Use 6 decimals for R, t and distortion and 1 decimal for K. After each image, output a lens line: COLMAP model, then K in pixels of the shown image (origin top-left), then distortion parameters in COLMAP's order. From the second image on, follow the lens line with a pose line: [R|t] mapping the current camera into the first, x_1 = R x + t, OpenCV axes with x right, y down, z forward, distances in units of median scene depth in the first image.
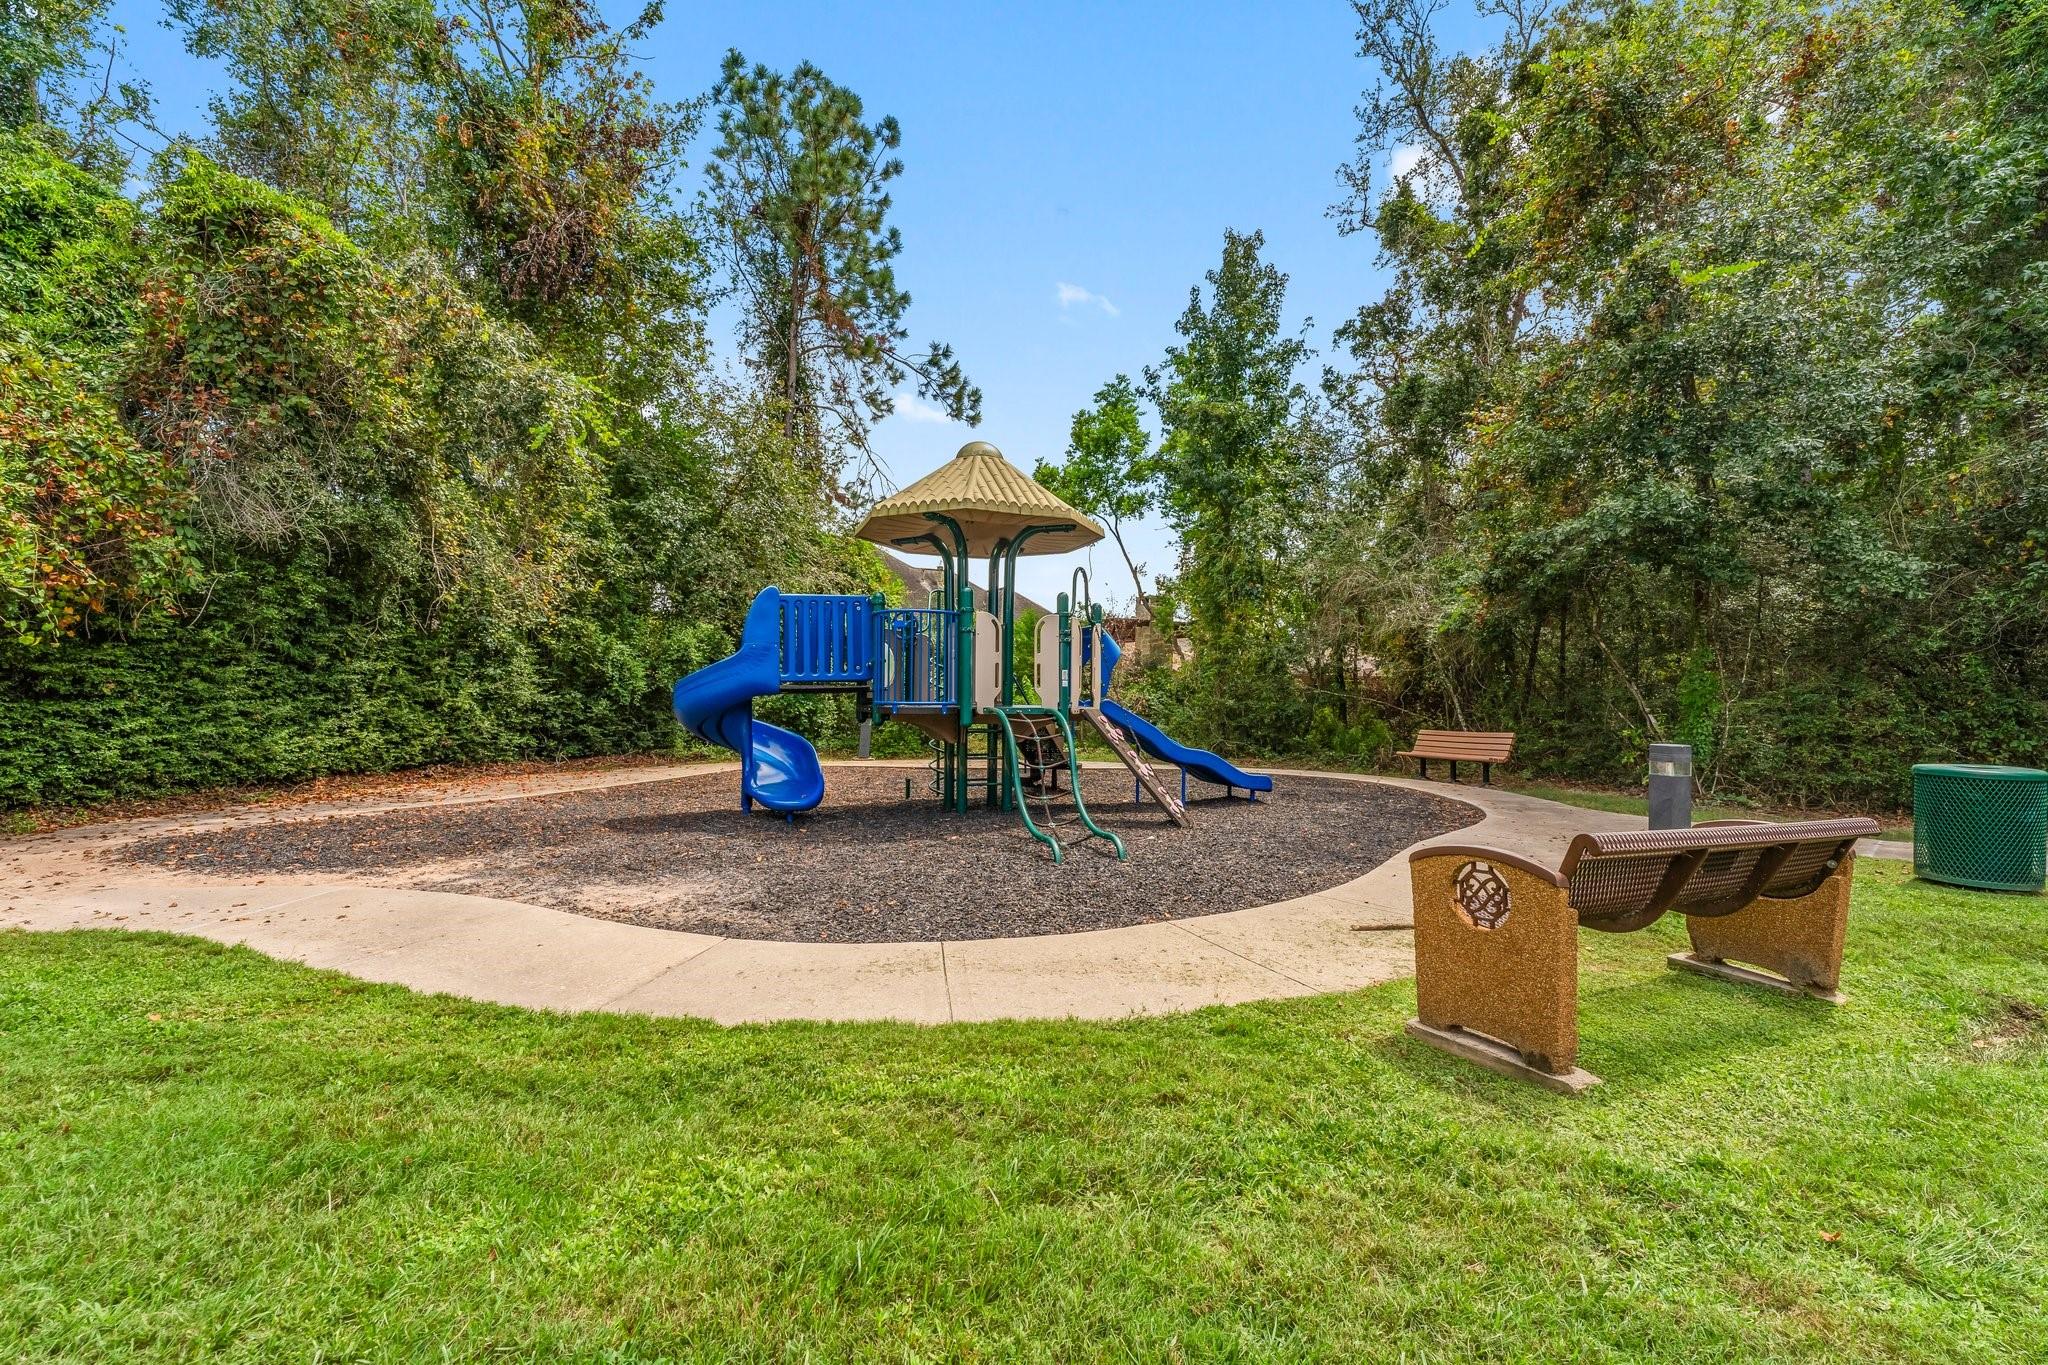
lens RADIAL K [[816.9, 0, 1027.5], [0, 816.9, 675.9], [0, 0, 1]] dist [-0.002410, 0.000257]
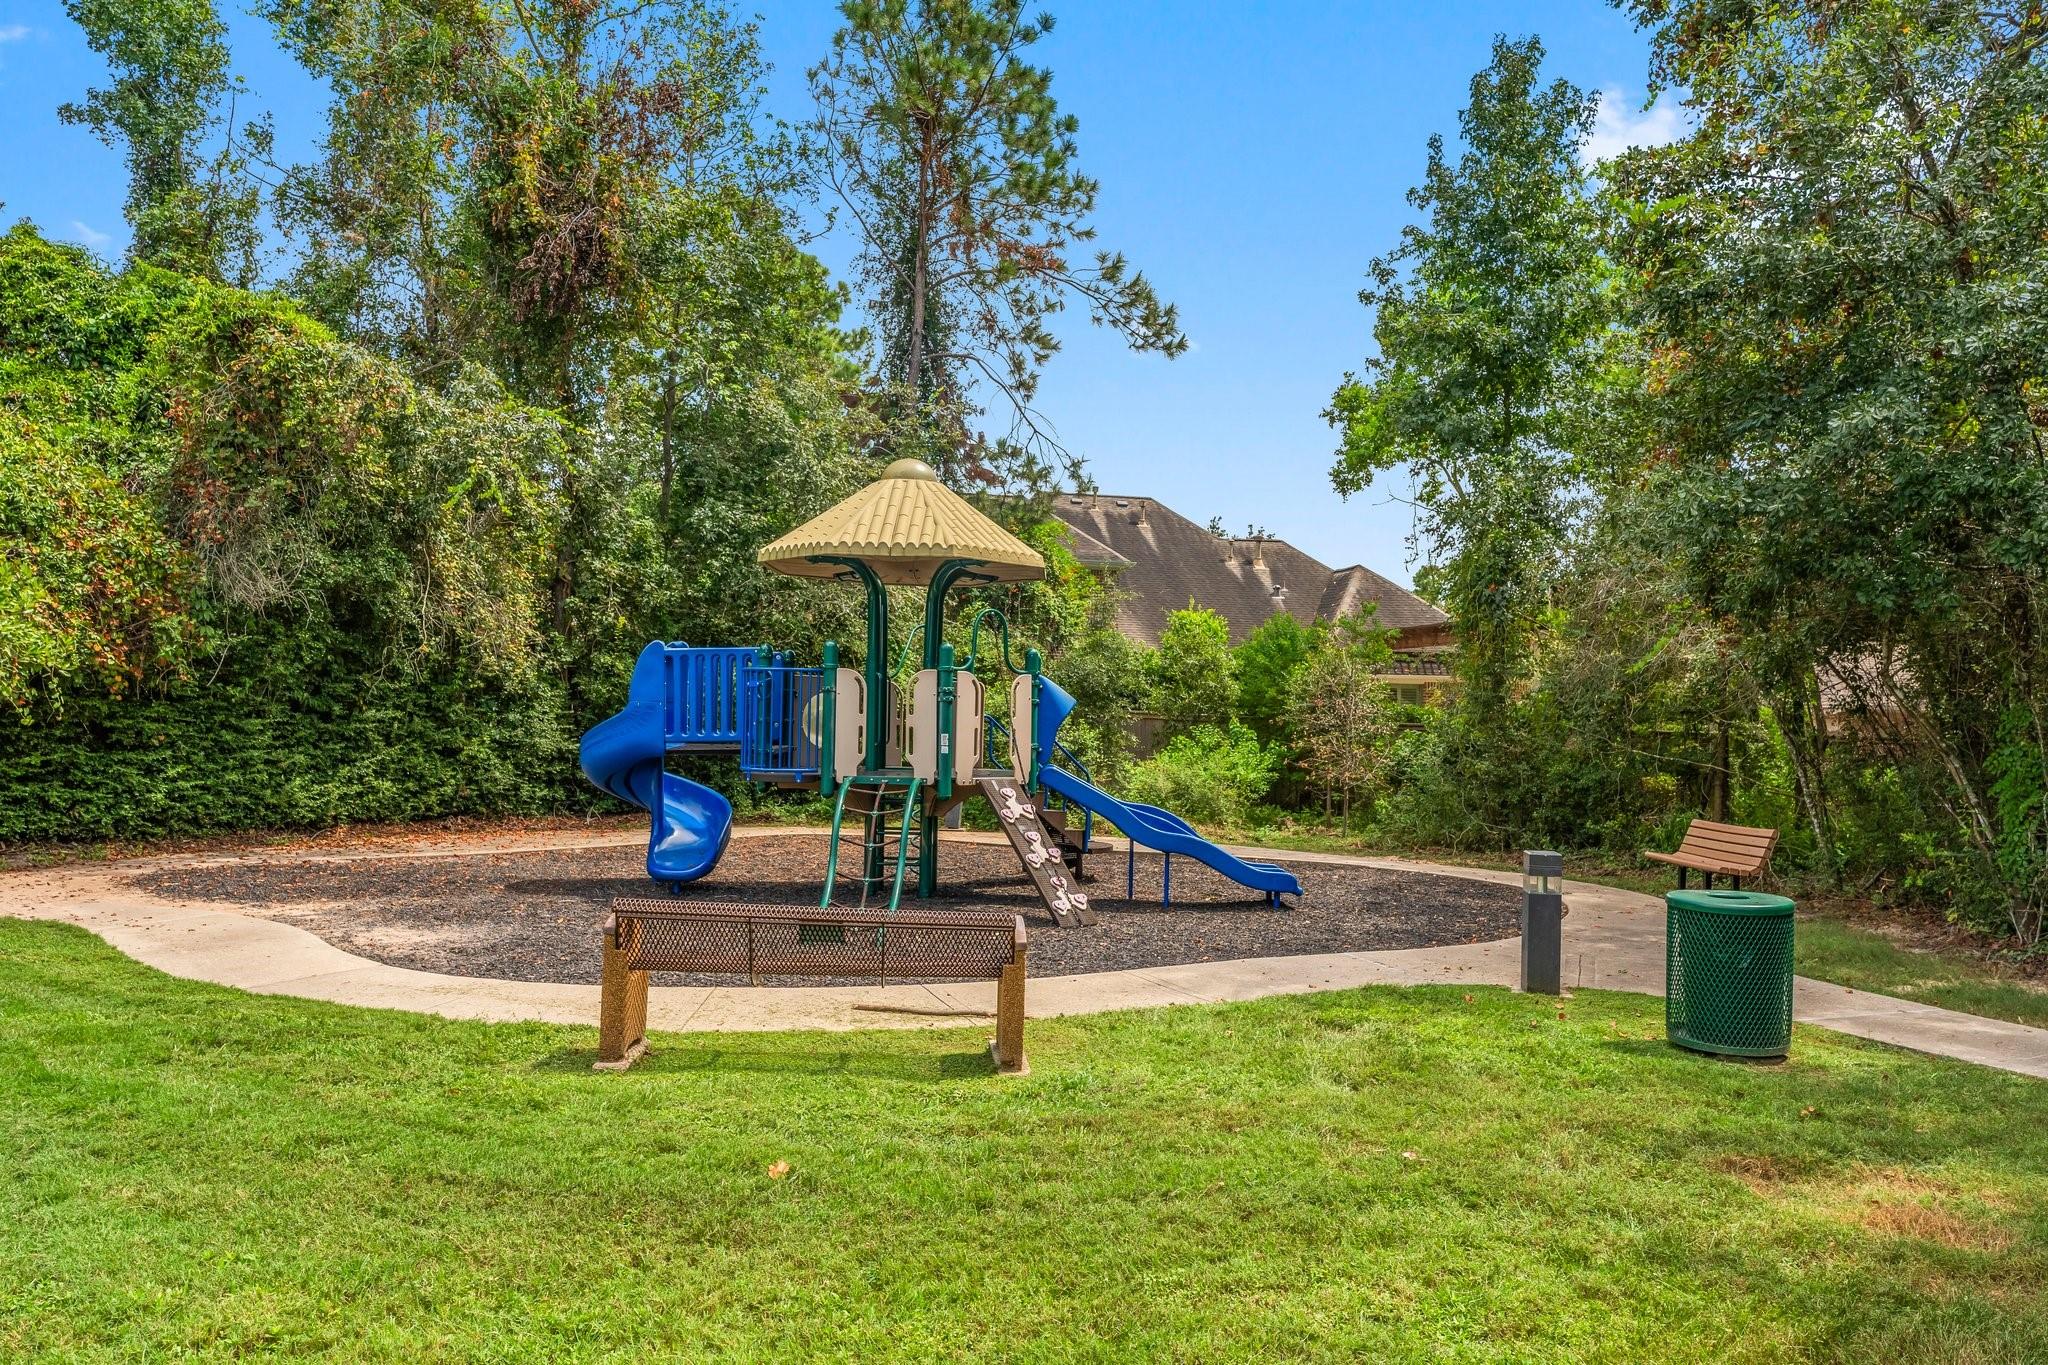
lens RADIAL K [[1340.4, 0, 1024.0], [0, 1340.4, 682.5], [0, 0, 1]] dist [-0.002026, -0.005187]
pose [[0.926394, 0.000869, -0.376555, 0.579494], [-0.004140, 0.999960, -0.007875, -0.045044], [0.376533, 0.008854, 0.926361, -0.238826]]
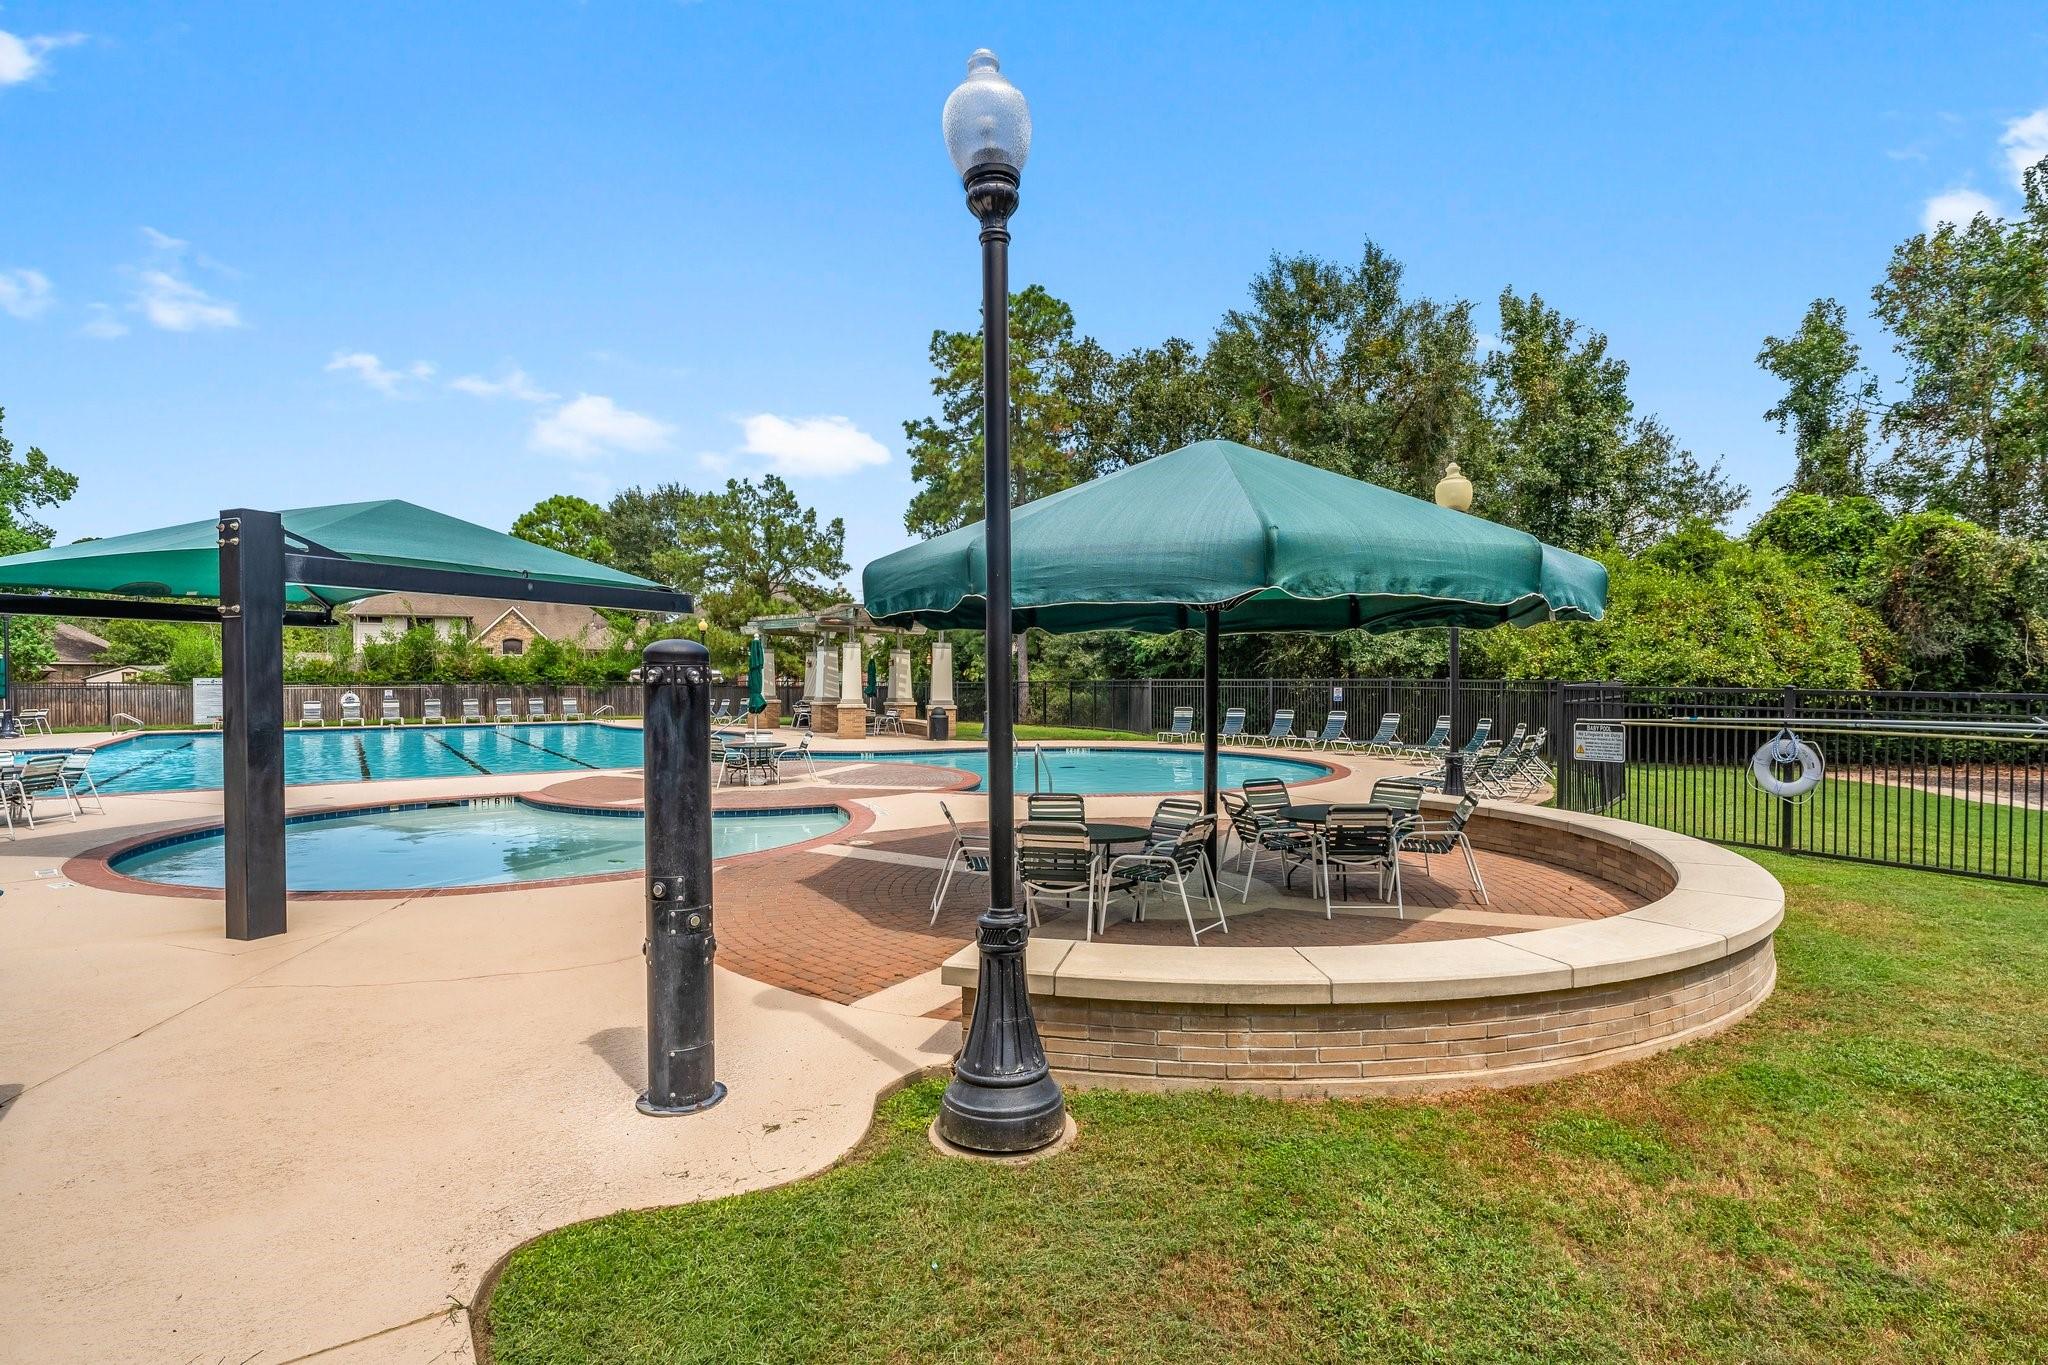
lens RADIAL K [[946.9, 0, 1024.0], [0, 946.9, 682.5], [0, 0, 1]] dist [0.000154, 0.000161]
pose [[0.044779, 0.004999, -0.998984, 1.412639], [0.010957, 0.999925, 0.005495, -0.115308], [0.998937, -0.011192, 0.044721, -1.478261]]
